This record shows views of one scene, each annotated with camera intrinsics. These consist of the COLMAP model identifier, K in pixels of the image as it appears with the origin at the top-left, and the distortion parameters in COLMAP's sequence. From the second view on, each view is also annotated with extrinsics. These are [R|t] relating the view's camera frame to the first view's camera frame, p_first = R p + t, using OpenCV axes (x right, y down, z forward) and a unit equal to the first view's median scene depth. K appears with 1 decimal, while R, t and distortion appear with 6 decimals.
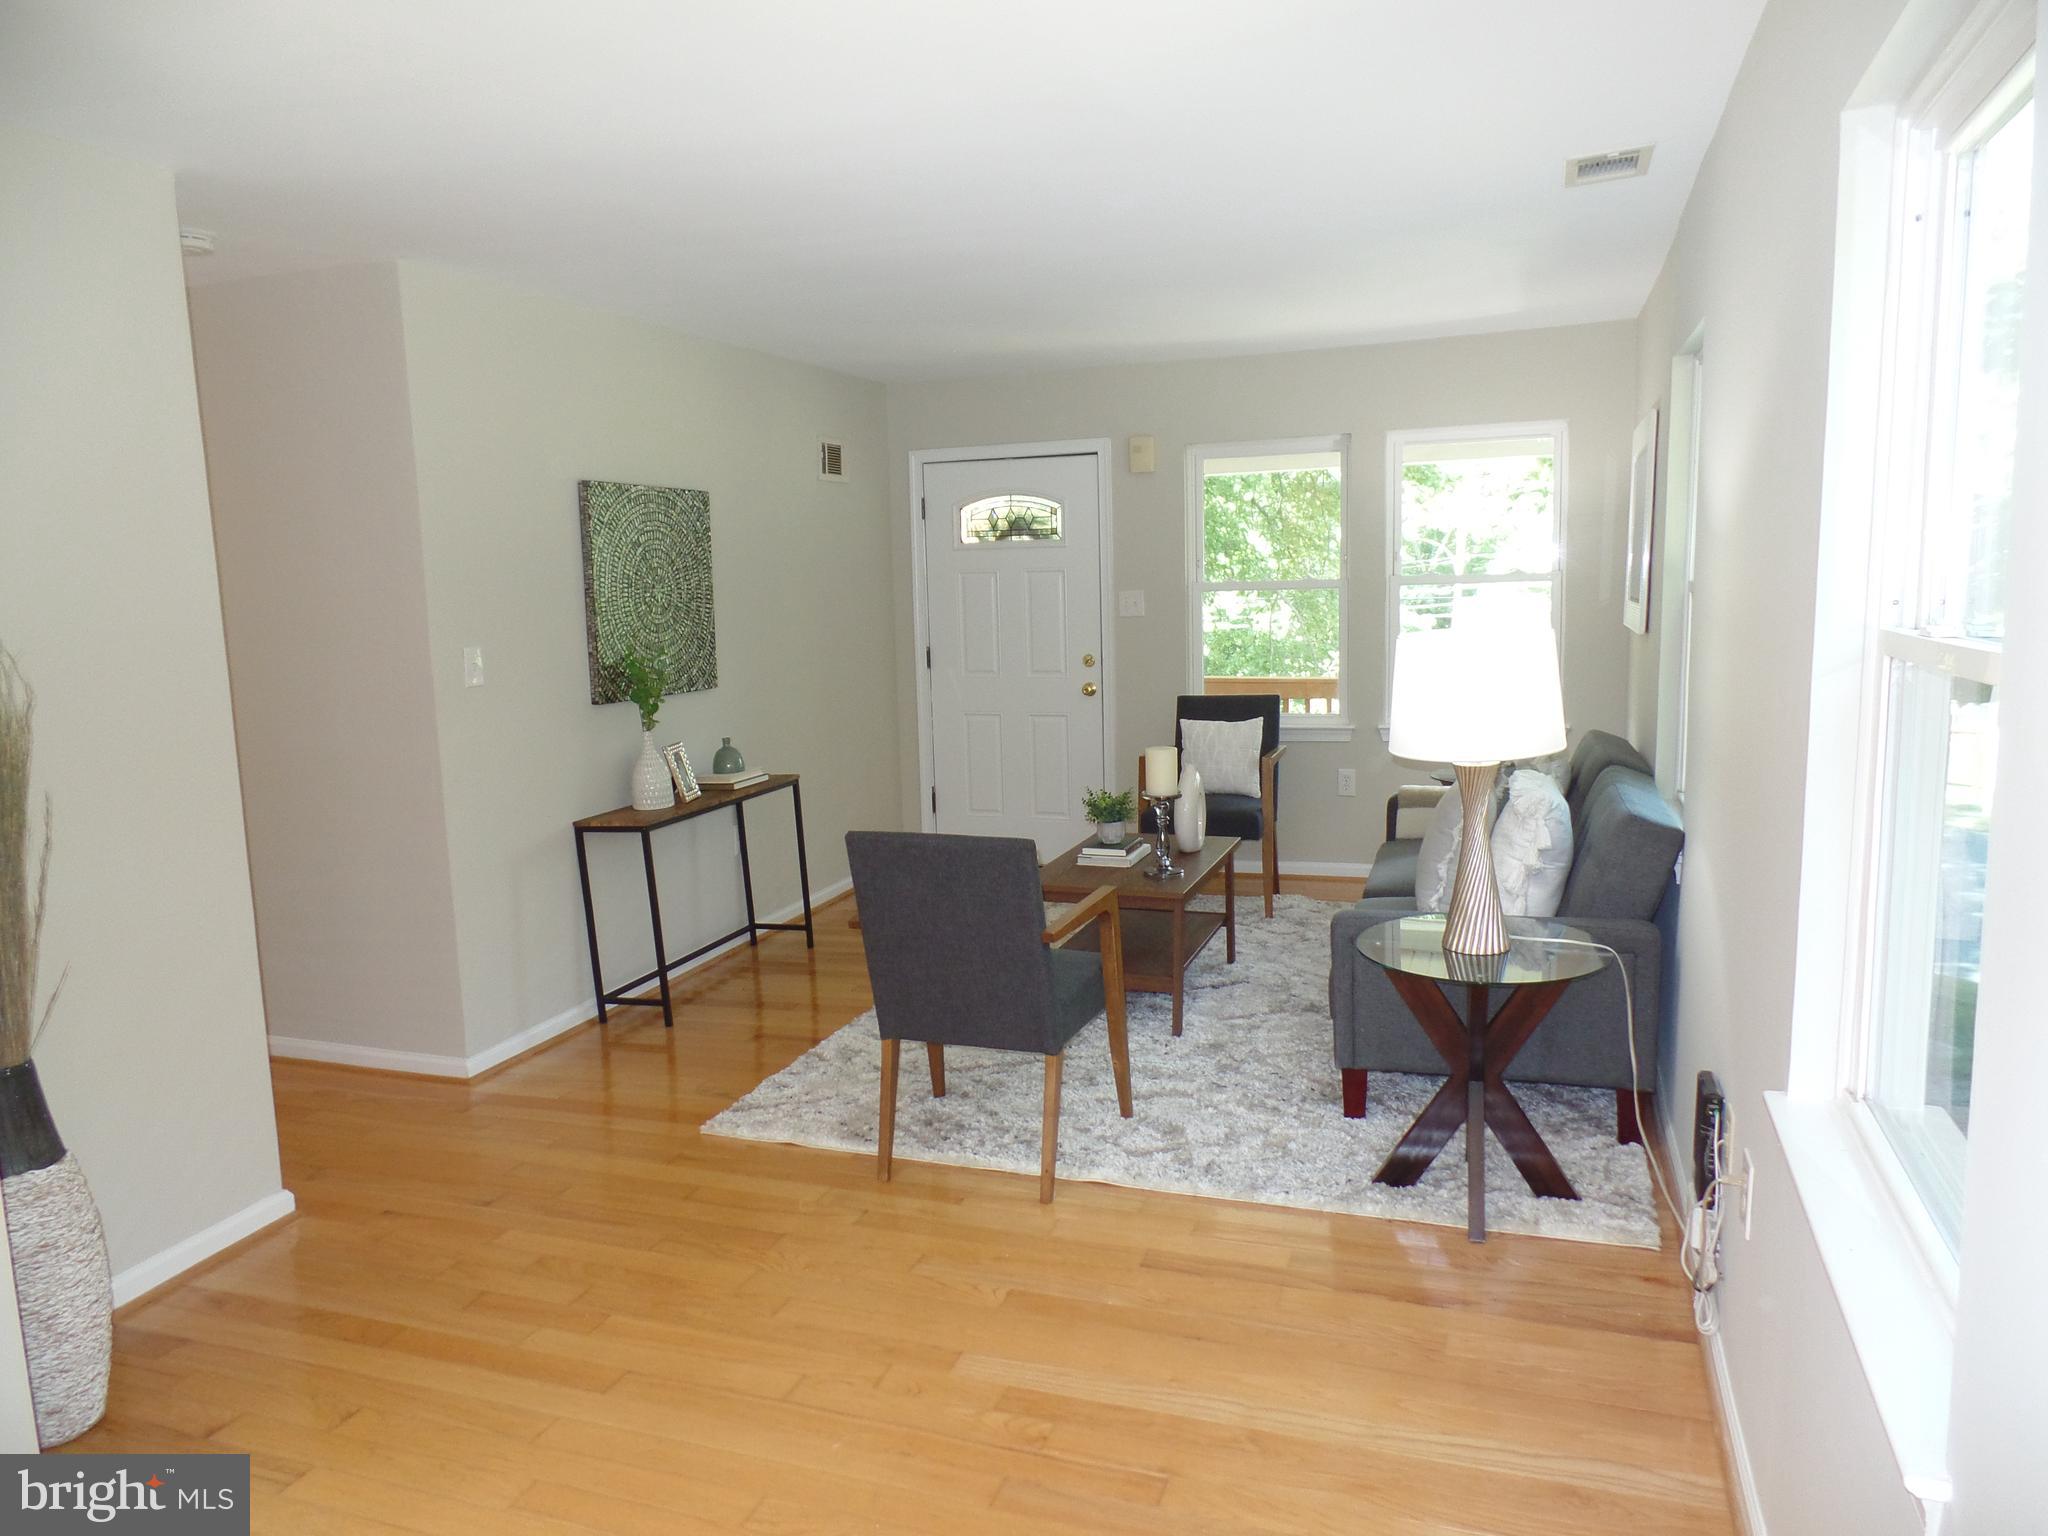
lens RADIAL K [[1414.5, 0, 1029.7], [0, 1414.5, 763.0], [0, 0, 1]] dist [-0.006523, 0.007032]
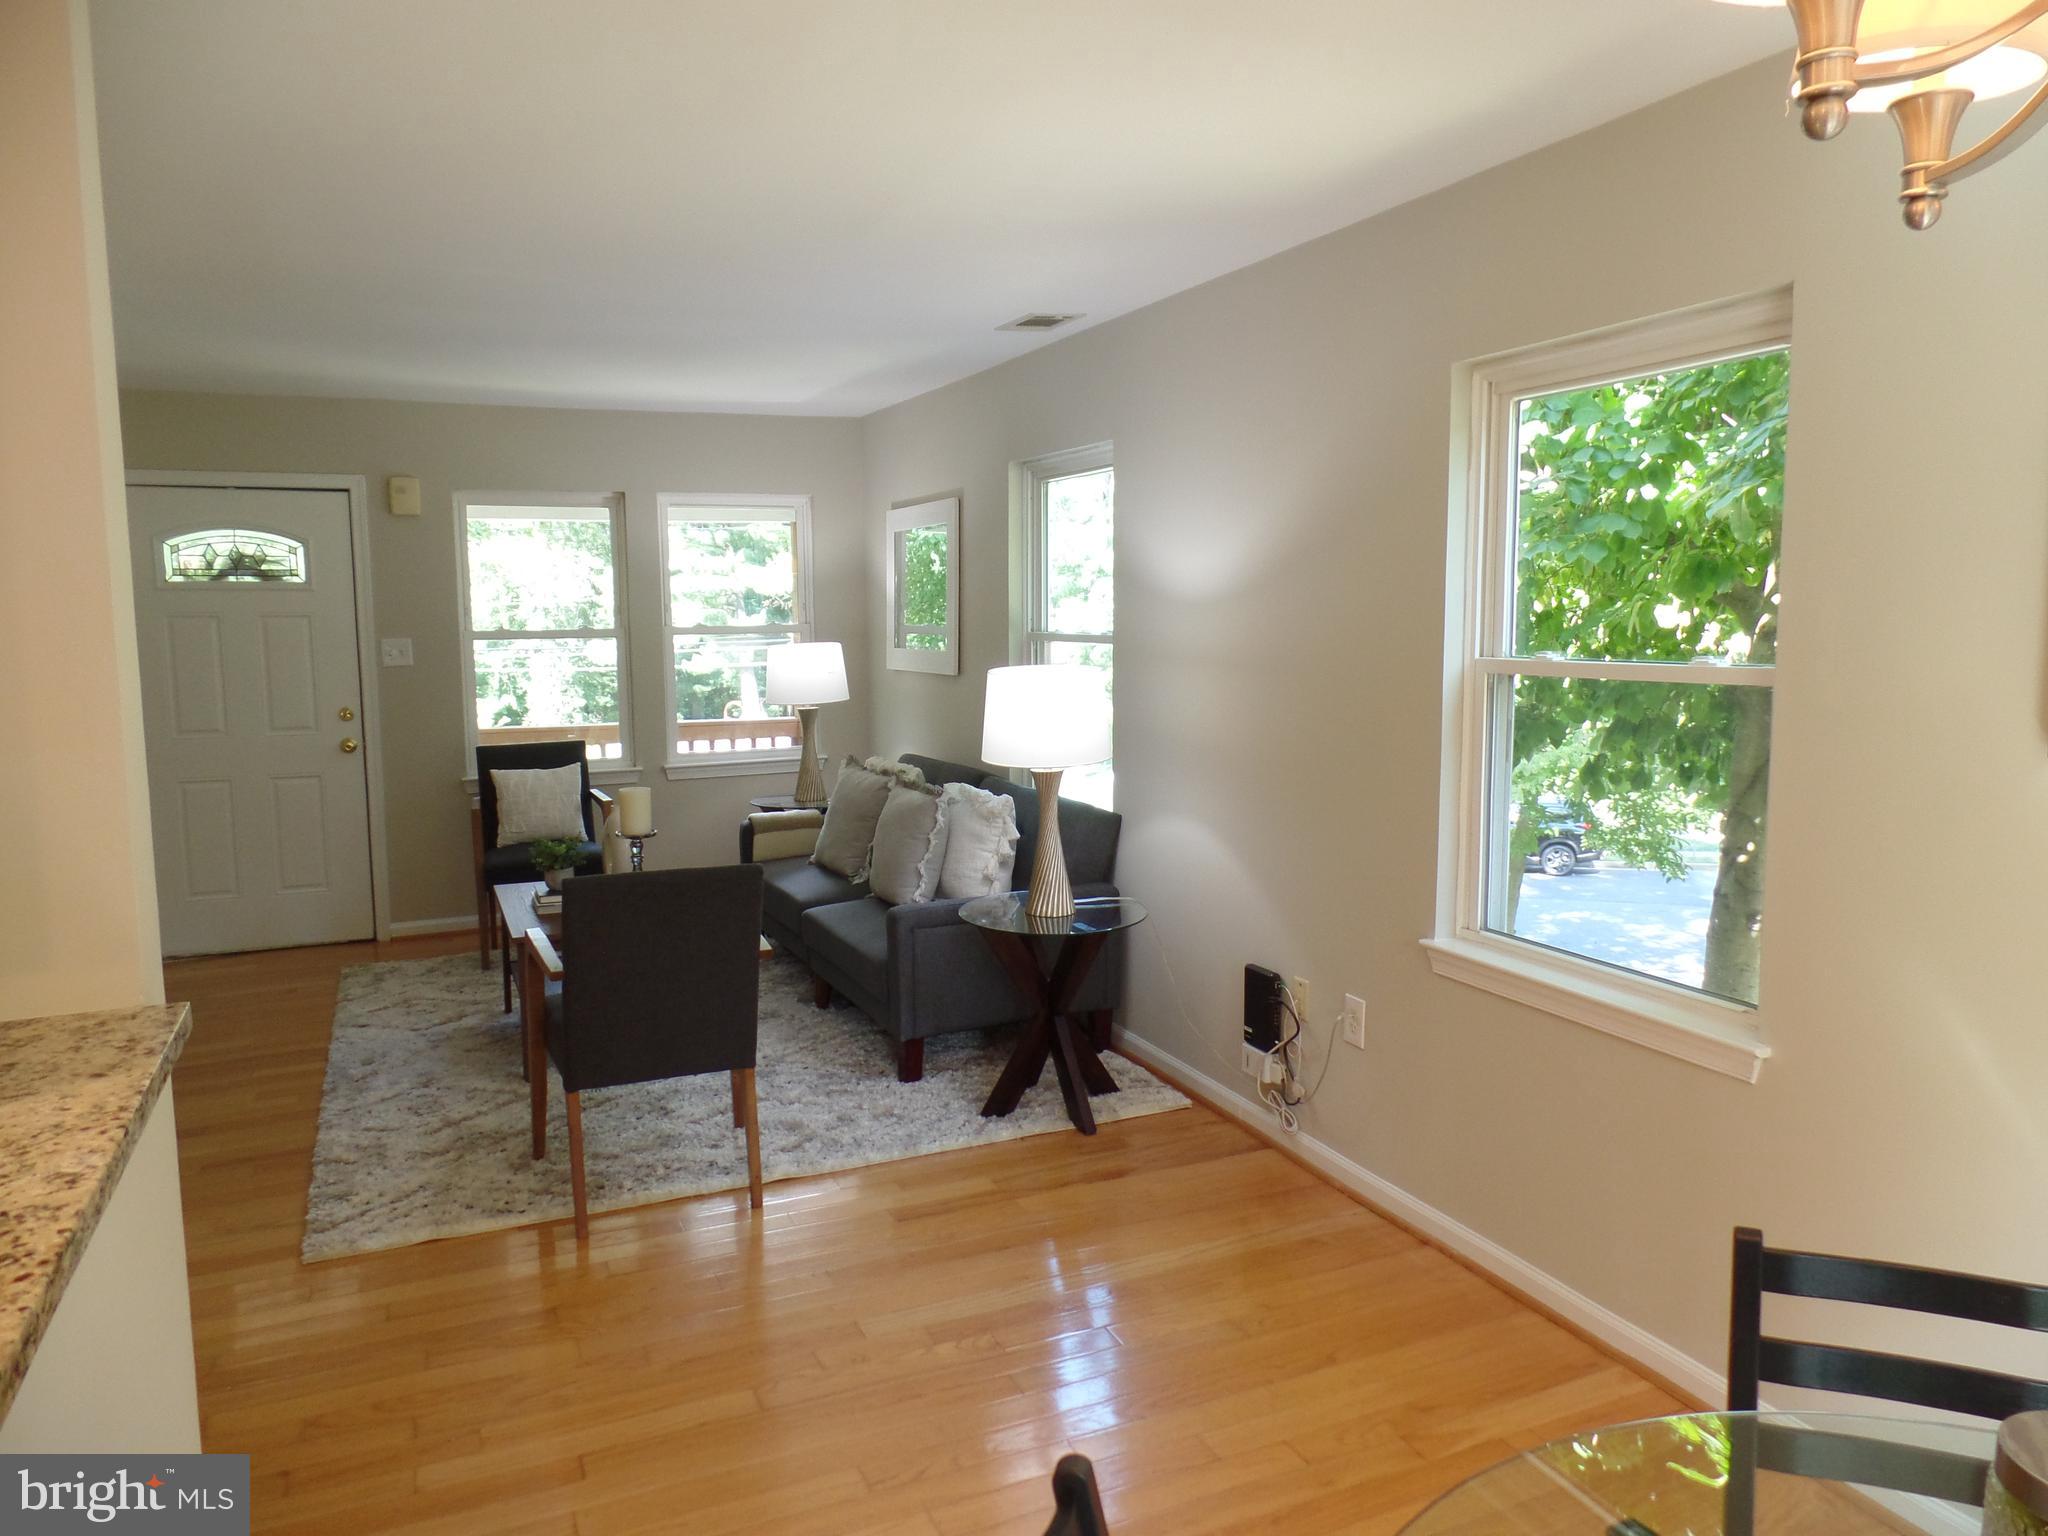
lens RADIAL K [[1414.5, 0, 1036.8], [0, 1414.5, 771.0], [0, 0, 1]] dist [-0.006523, 0.007032]
pose [[0.719095, -0.060532, 0.692271, -0.273740], [0.079976, 0.996788, 0.004084, -0.003489], [-0.690295, 0.052428, 0.721626, 0.029167]]
